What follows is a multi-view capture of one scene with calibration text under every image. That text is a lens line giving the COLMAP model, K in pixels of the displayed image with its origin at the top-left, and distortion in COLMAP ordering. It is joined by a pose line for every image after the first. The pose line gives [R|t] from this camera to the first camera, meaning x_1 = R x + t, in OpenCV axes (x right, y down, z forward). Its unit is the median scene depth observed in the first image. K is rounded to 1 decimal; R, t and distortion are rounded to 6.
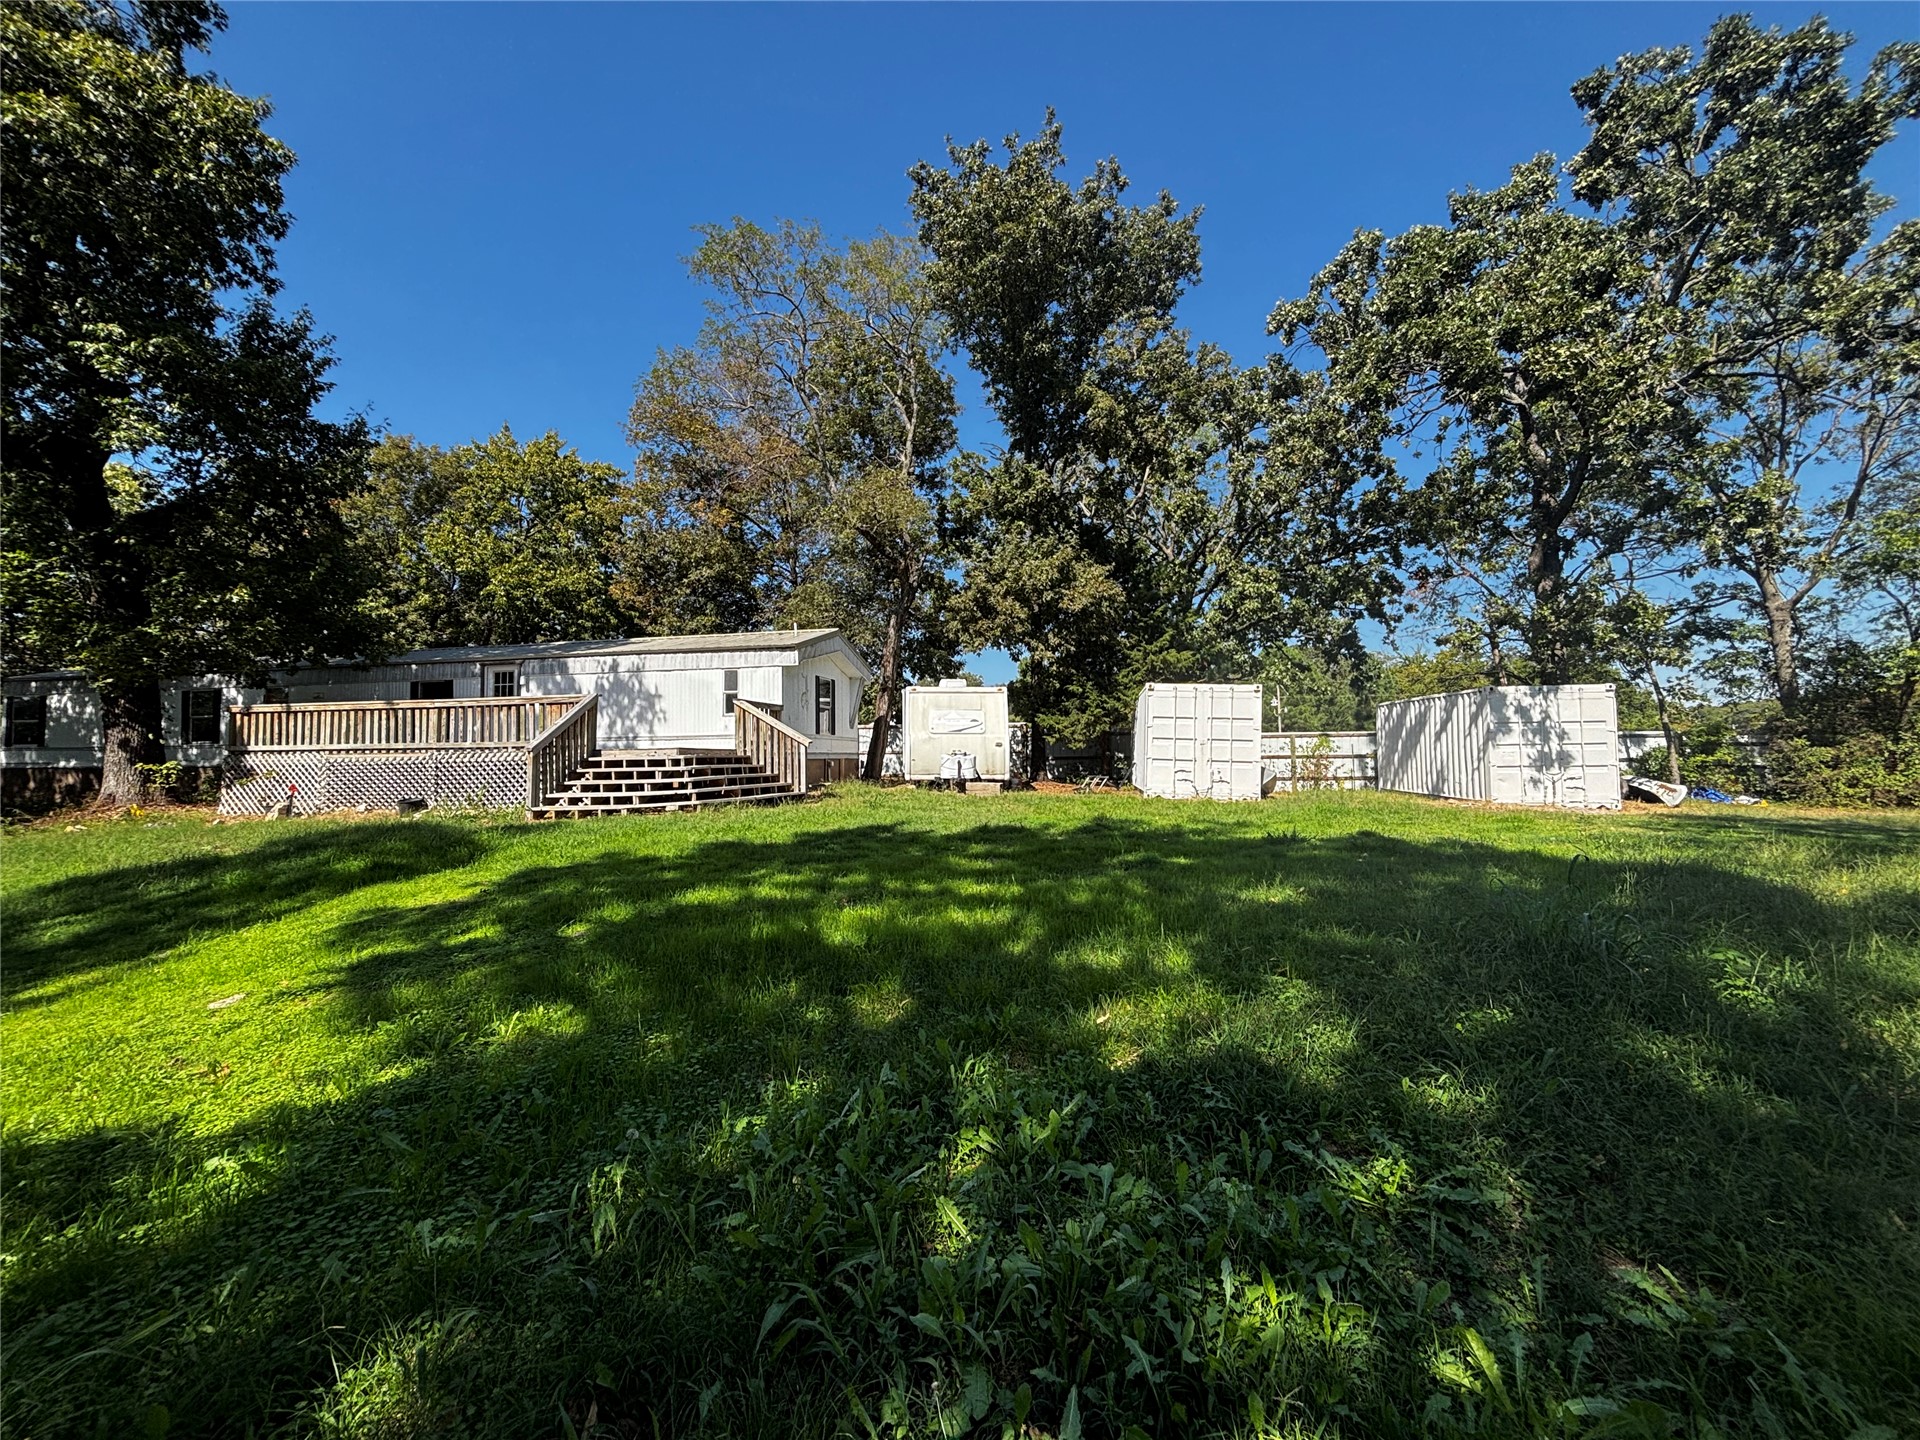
lens RADIAL K [[764.6, 0, 960.0], [0, 764.6, 720.0], [0, 0, 1]] dist [0.000713, 0.003050]
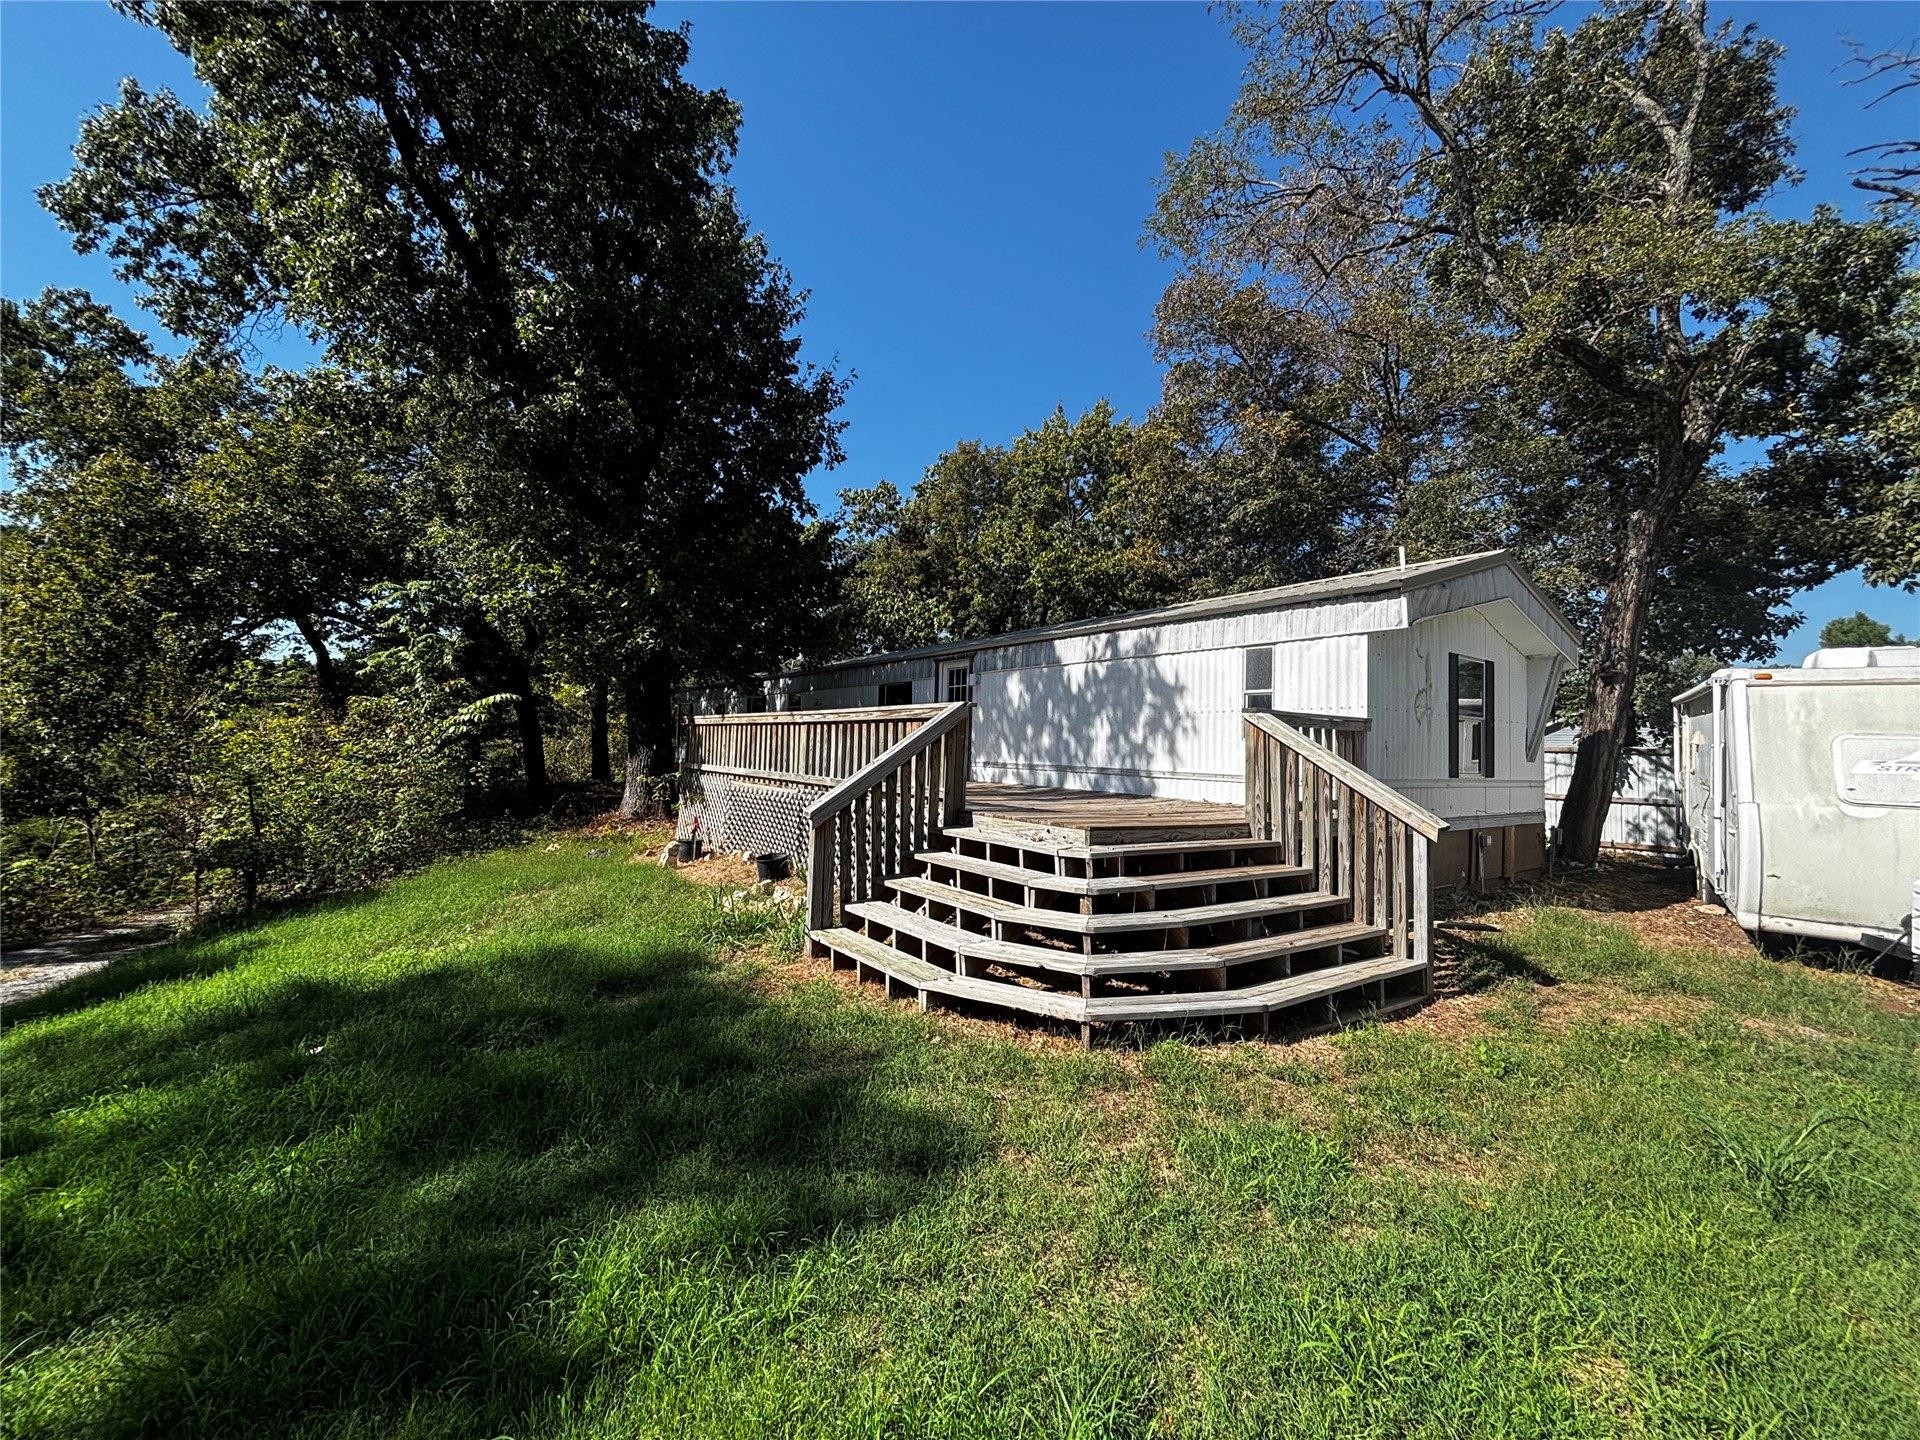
lens RADIAL K [[764.6, 0, 960.0], [0, 764.6, 720.0], [0, 0, 1]] dist [0.000713, 0.003050]
pose [[0.740958, 0.009213, -0.671489, -0.095135], [-0.005335, 0.999955, 0.007833, -0.018867], [0.671531, -0.002222, 0.740973, 0.444321]]
